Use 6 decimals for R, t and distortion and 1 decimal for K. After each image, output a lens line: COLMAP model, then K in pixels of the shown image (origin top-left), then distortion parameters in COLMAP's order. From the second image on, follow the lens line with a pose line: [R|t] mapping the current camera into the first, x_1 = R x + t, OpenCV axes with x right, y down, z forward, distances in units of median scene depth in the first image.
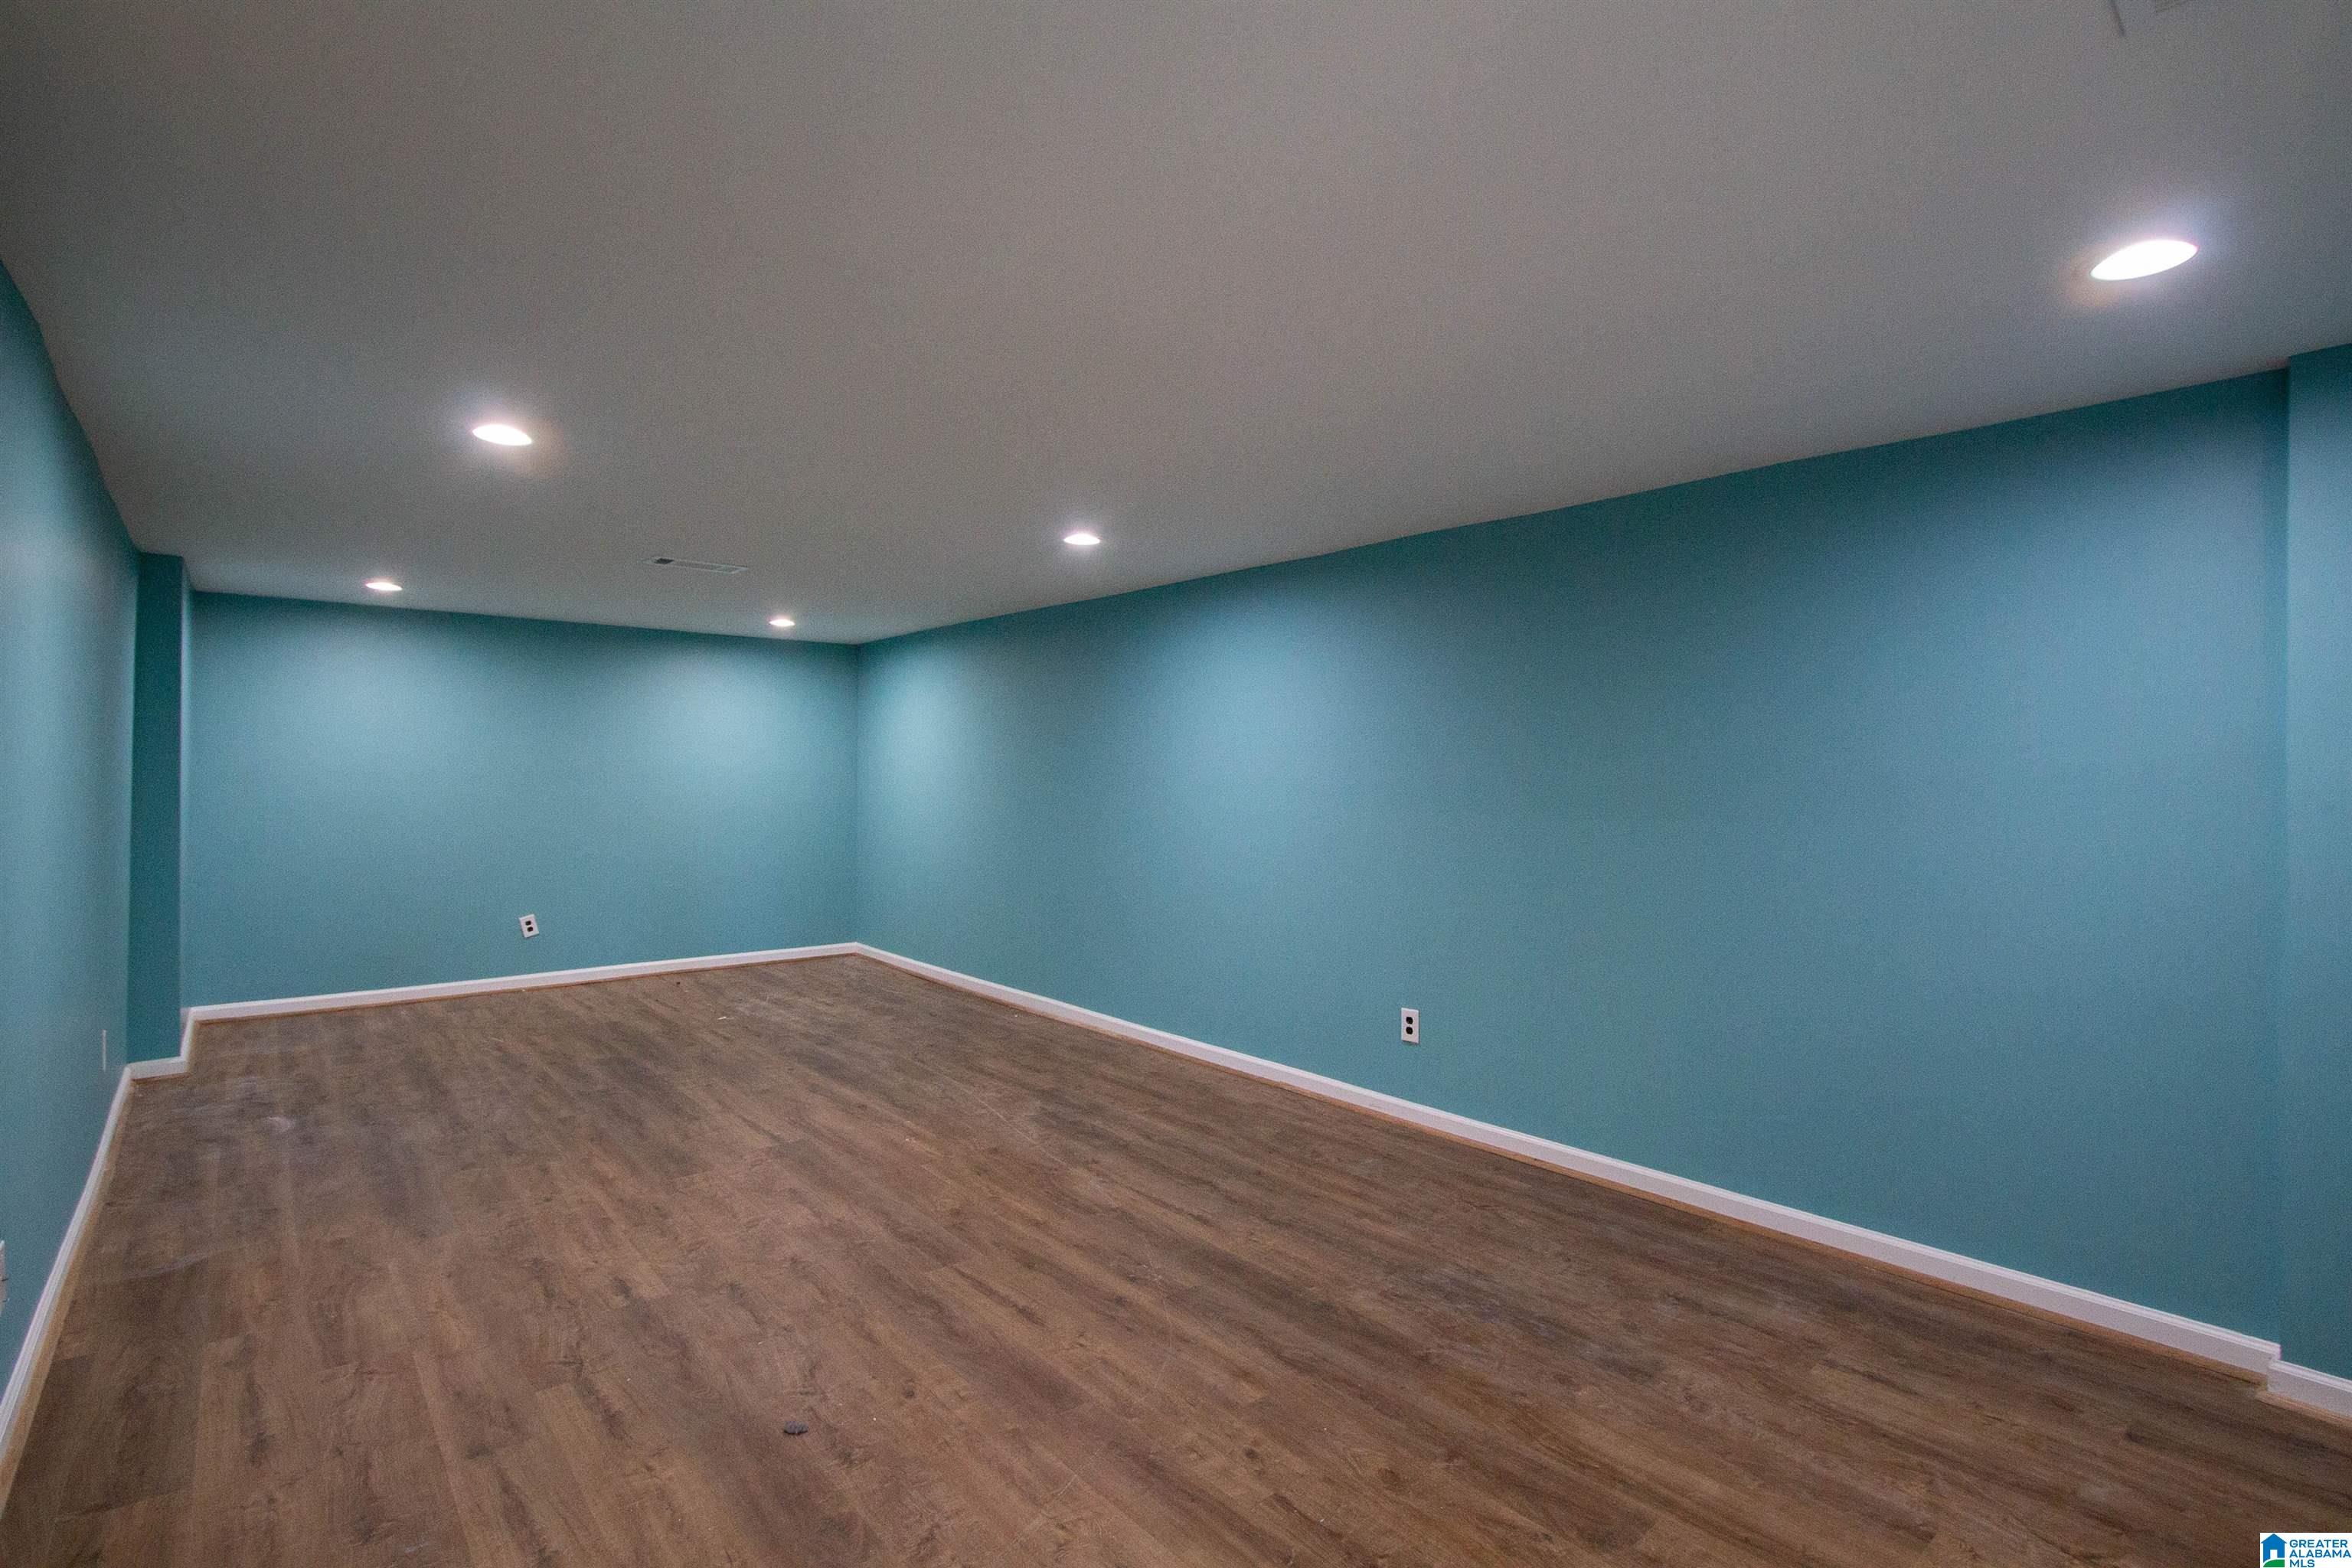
lens RADIAL K [[1100.1, 0, 1166.9], [0, 1100.1, 774.9], [0, 0, 1]] dist [-0.023338, 0.006663]
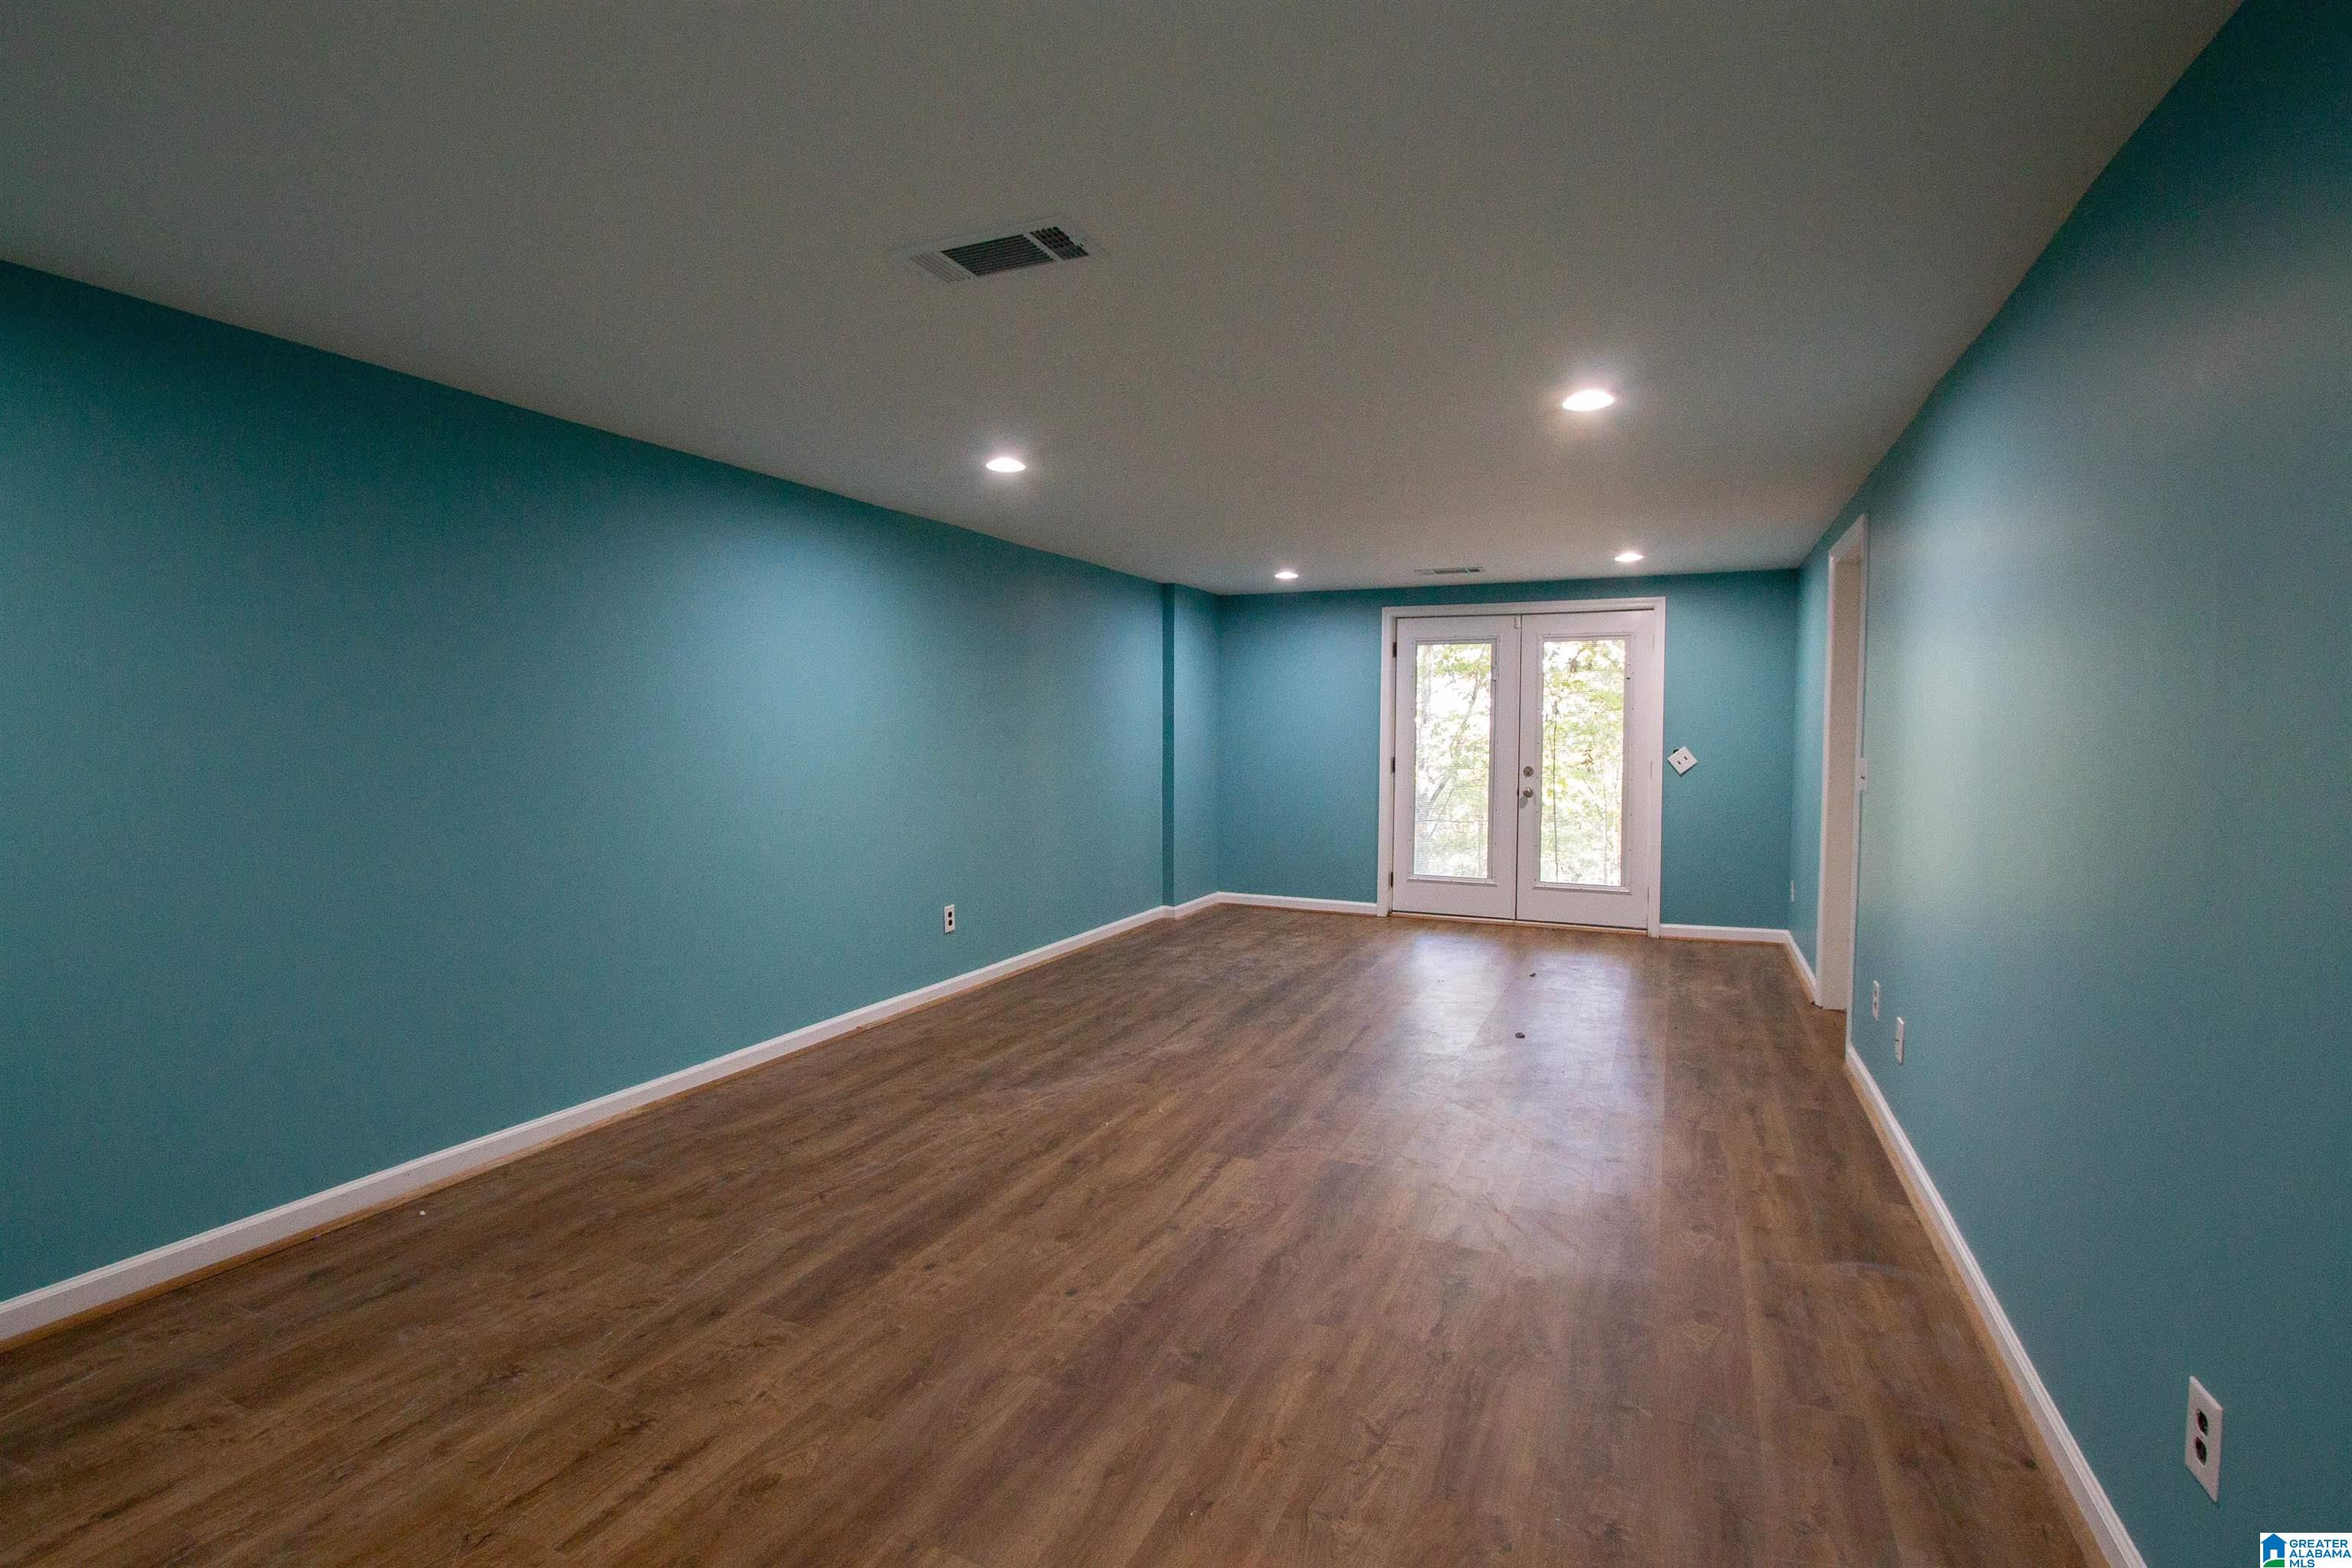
lens RADIAL K [[1100.1, 0, 1166.9], [0, 1100.1, 774.9], [0, 0, 1]] dist [-0.023338, 0.006663]
pose [[-0.420038, -0.049779, 0.906140, -1.212144], [-0.007615, 0.998653, 0.051332, -0.002055], [-0.907475, 0.014661, -0.419851, 1.558957]]
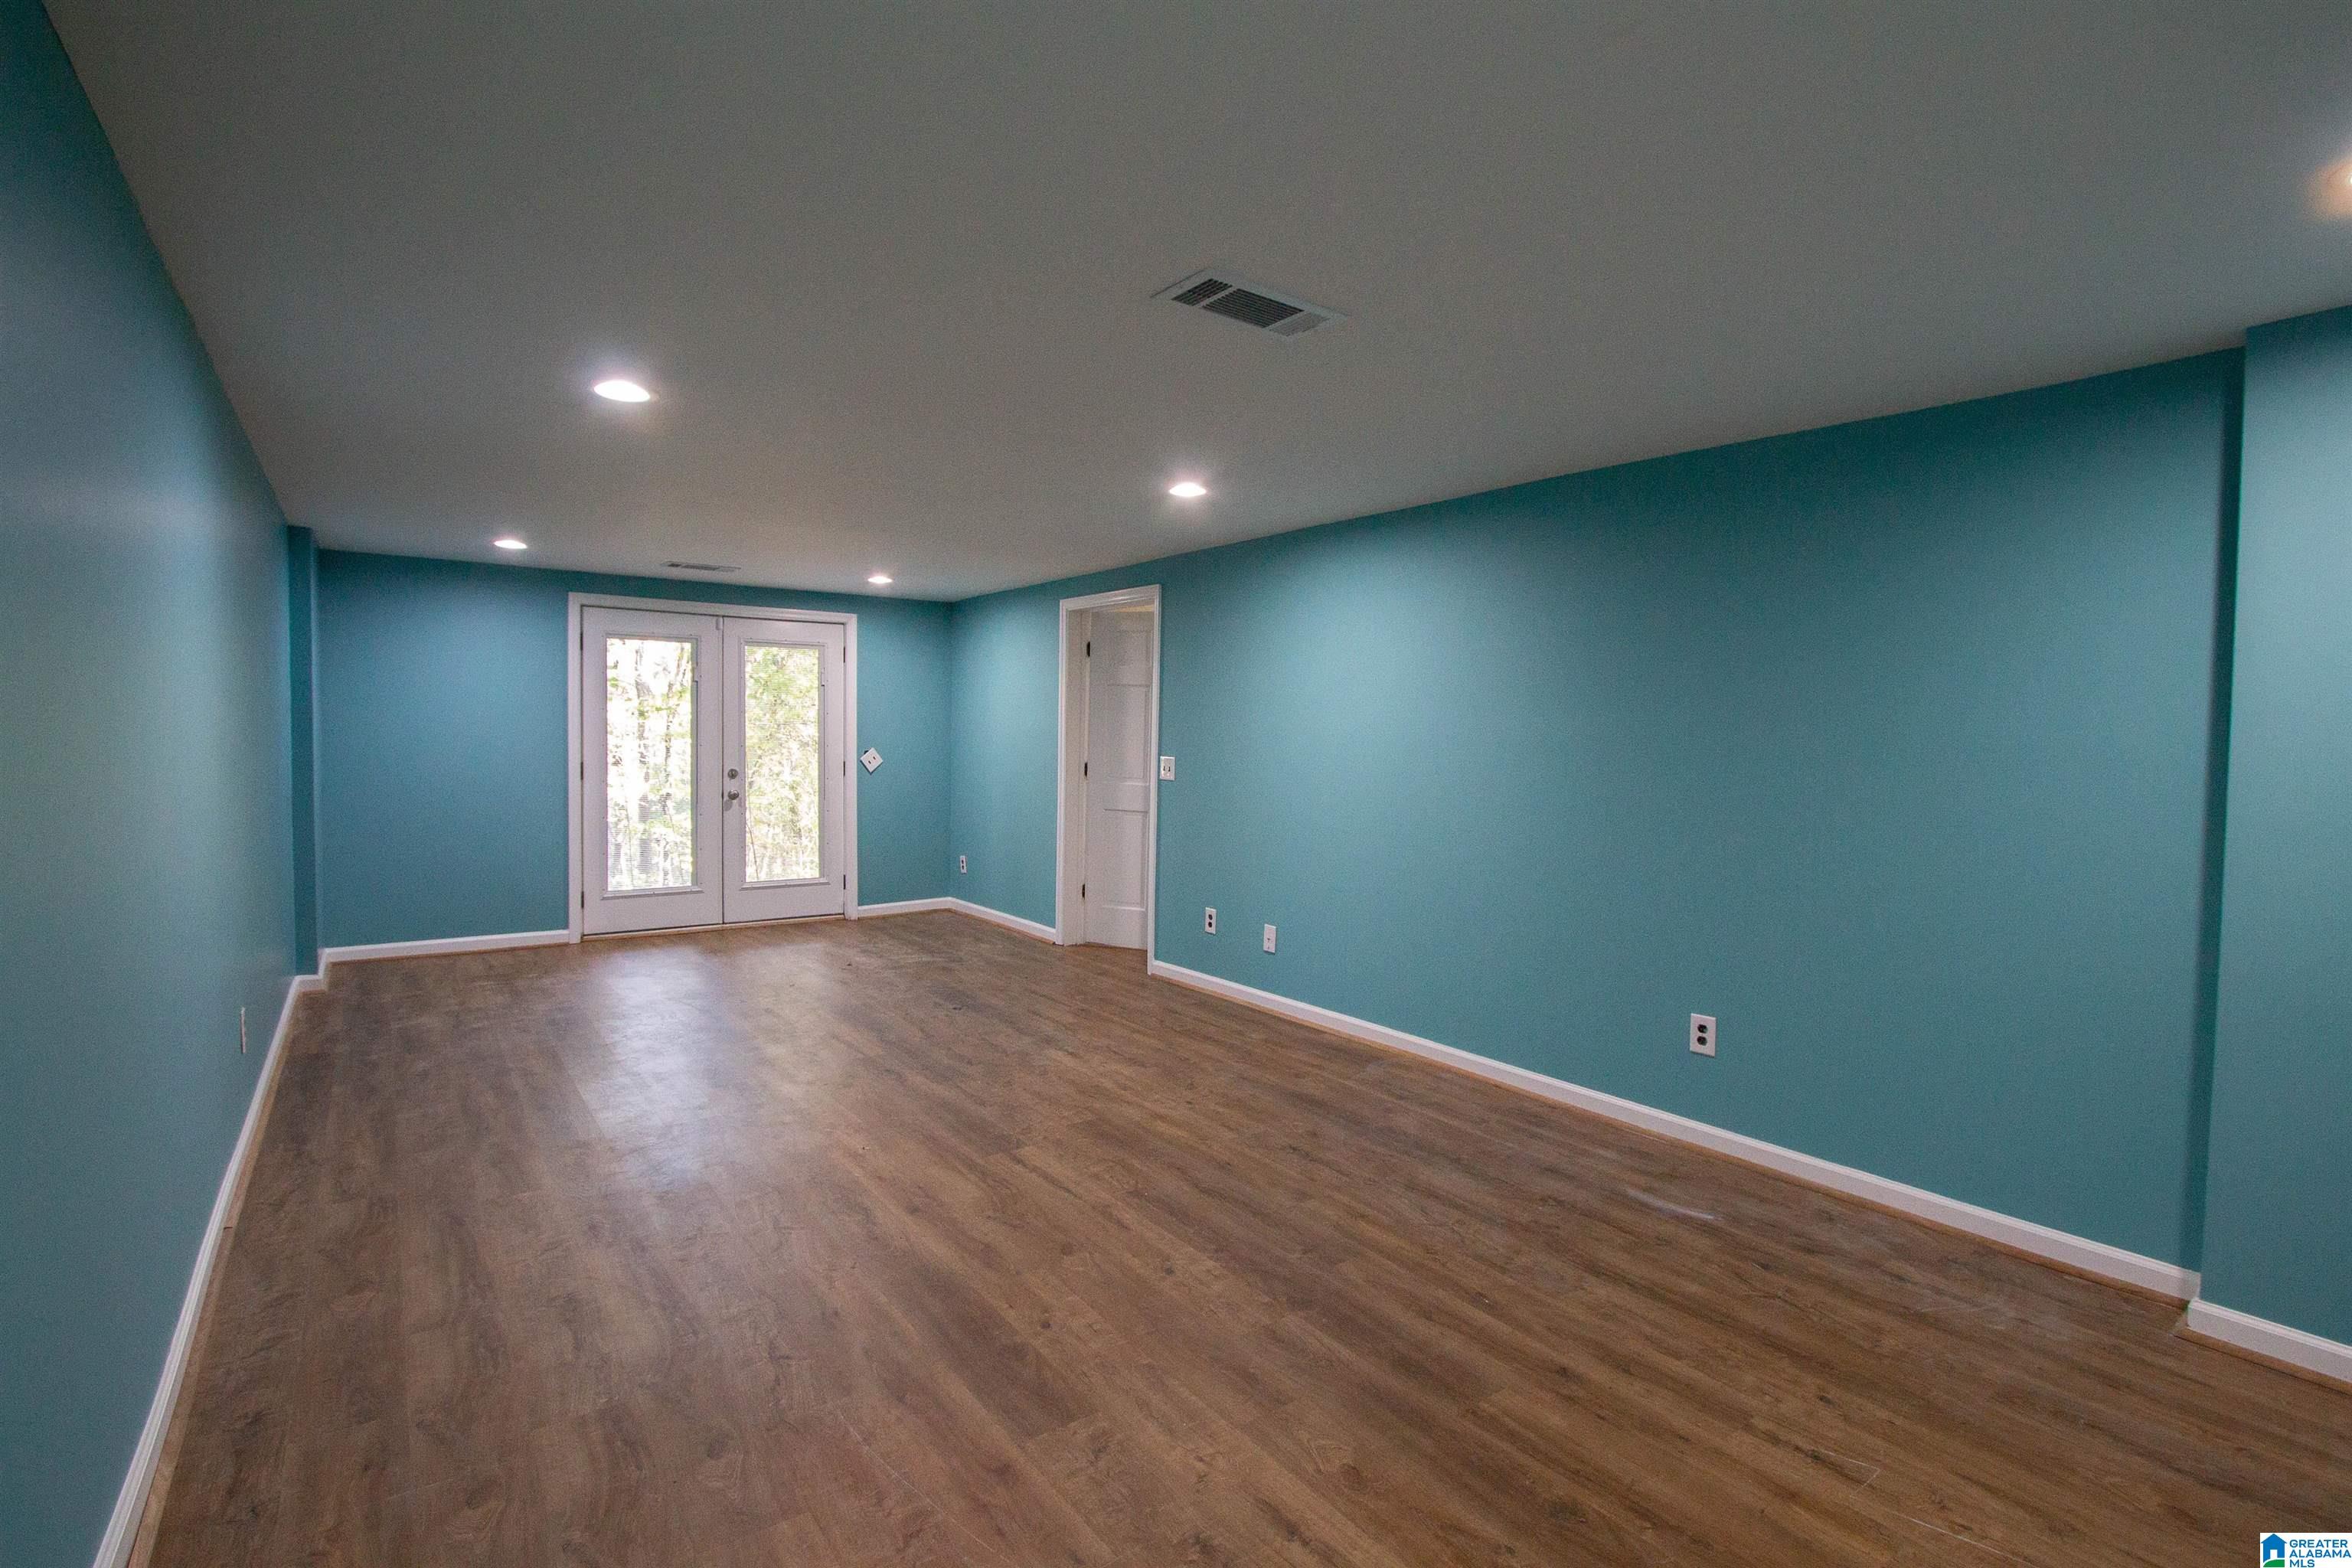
lens RADIAL K [[1100.1, 0, 1166.9], [0, 1100.1, 774.9], [0, 0, 1]] dist [-0.023338, 0.006663]
pose [[-0.996832, -0.024773, 0.075578, -0.599889], [-0.021996, 0.999060, 0.037357, -0.001189], [-0.076432, 0.035576, -0.996440, 2.069628]]
